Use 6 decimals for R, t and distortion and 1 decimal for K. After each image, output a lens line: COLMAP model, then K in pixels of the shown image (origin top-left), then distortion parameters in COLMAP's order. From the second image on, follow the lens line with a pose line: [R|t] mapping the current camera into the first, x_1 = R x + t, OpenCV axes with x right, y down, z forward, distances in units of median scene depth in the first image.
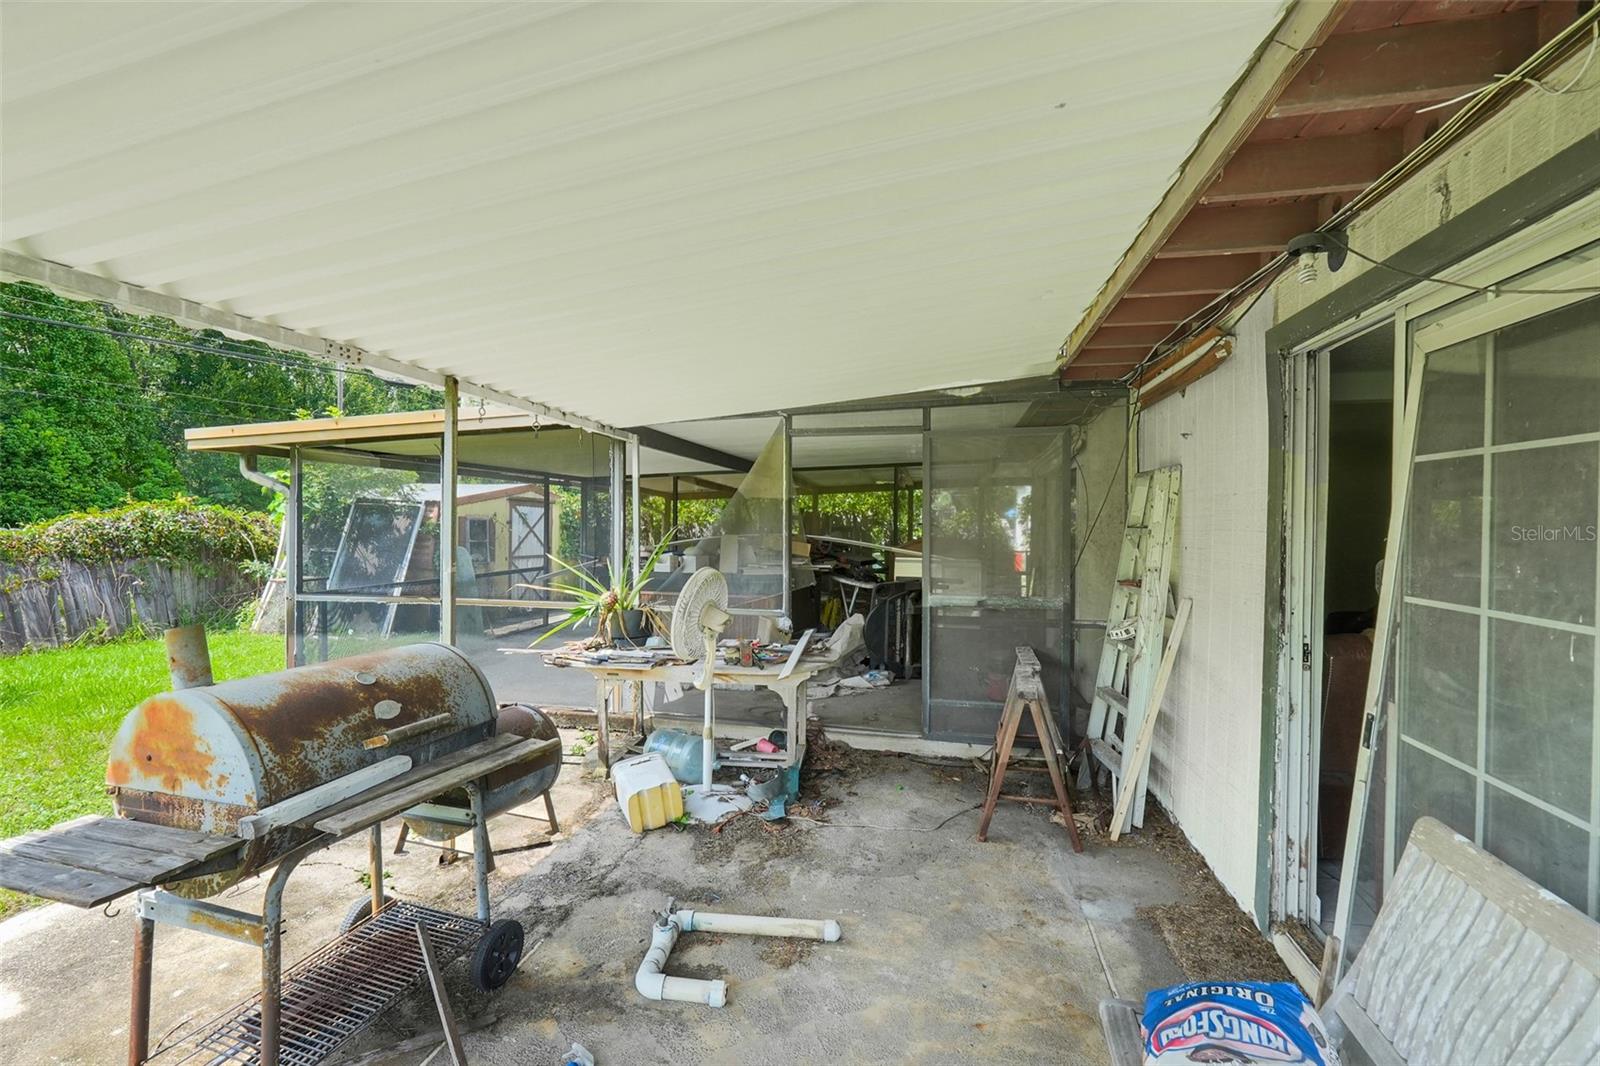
lens RADIAL K [[702.4, 0, 800.0], [0, 702.4, 529.5], [0, 0, 1]] dist [0.001442, -0.000200]
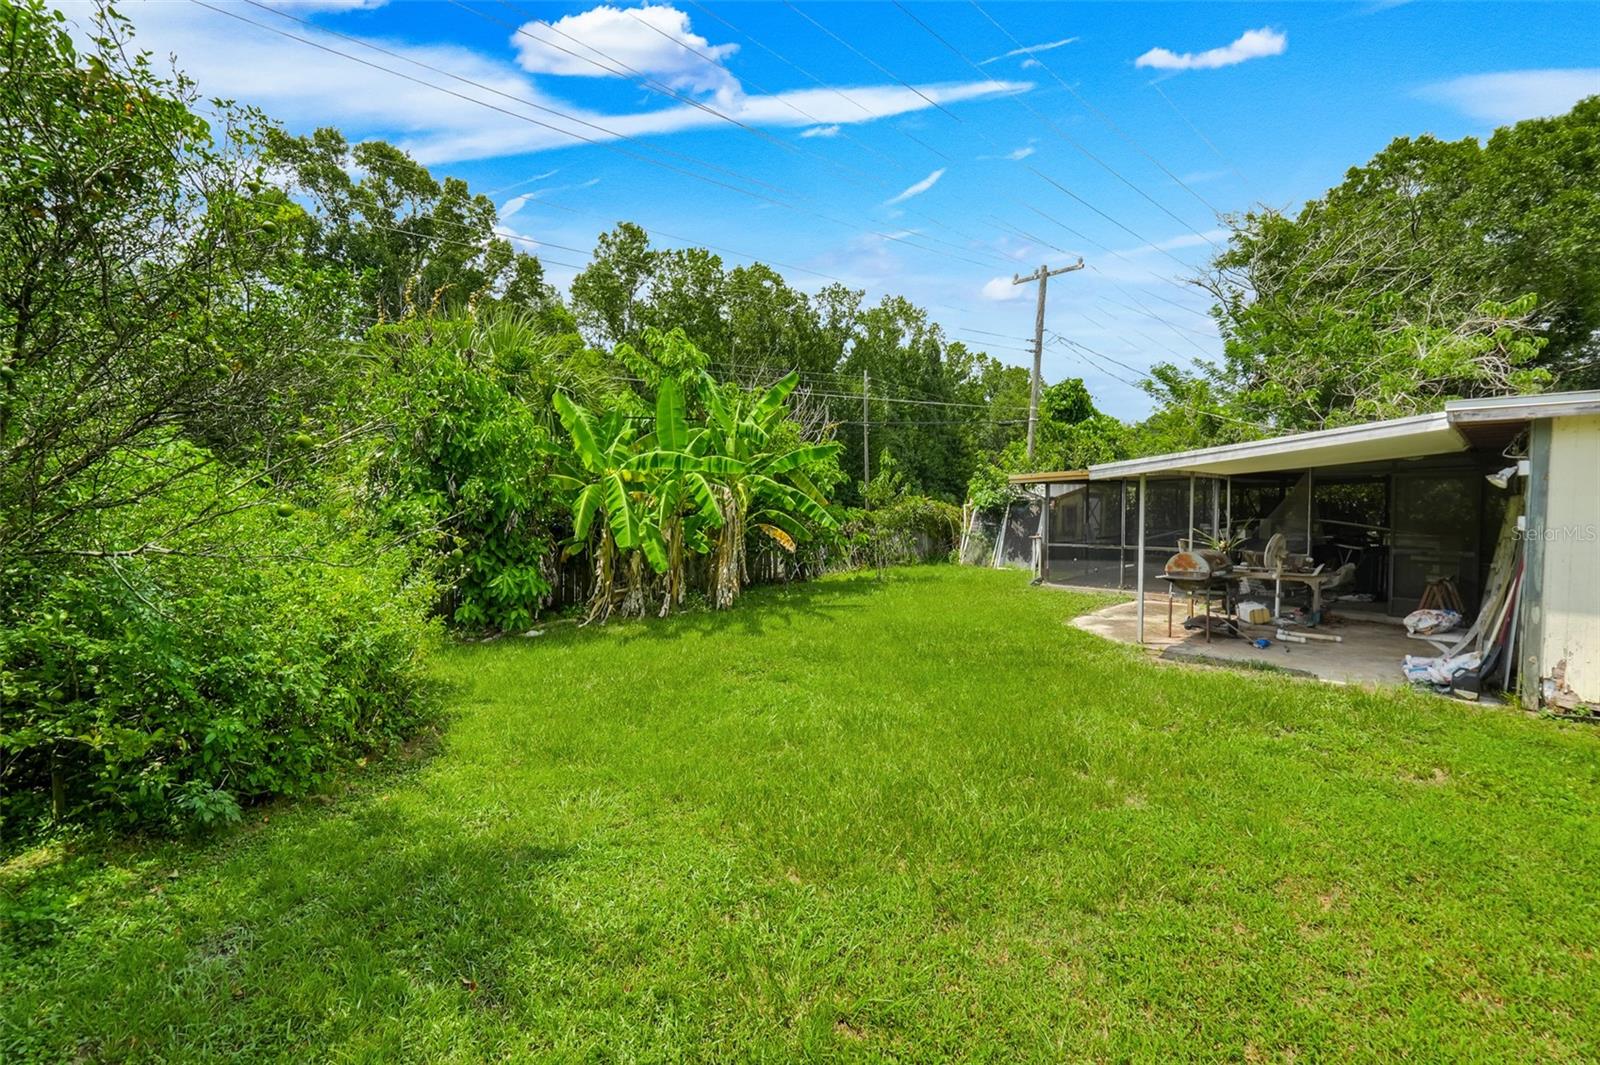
lens RADIAL K [[702.4, 0, 791.5], [0, 702.4, 521.6], [0, 0, 1]] dist [0.001442, -0.000200]
pose [[0.828172, 0.012257, -0.560340, -0.099360], [0.001595, 0.999705, 0.024226, -0.036010], [0.560472, -0.020957, 0.827908, -1.321638]]
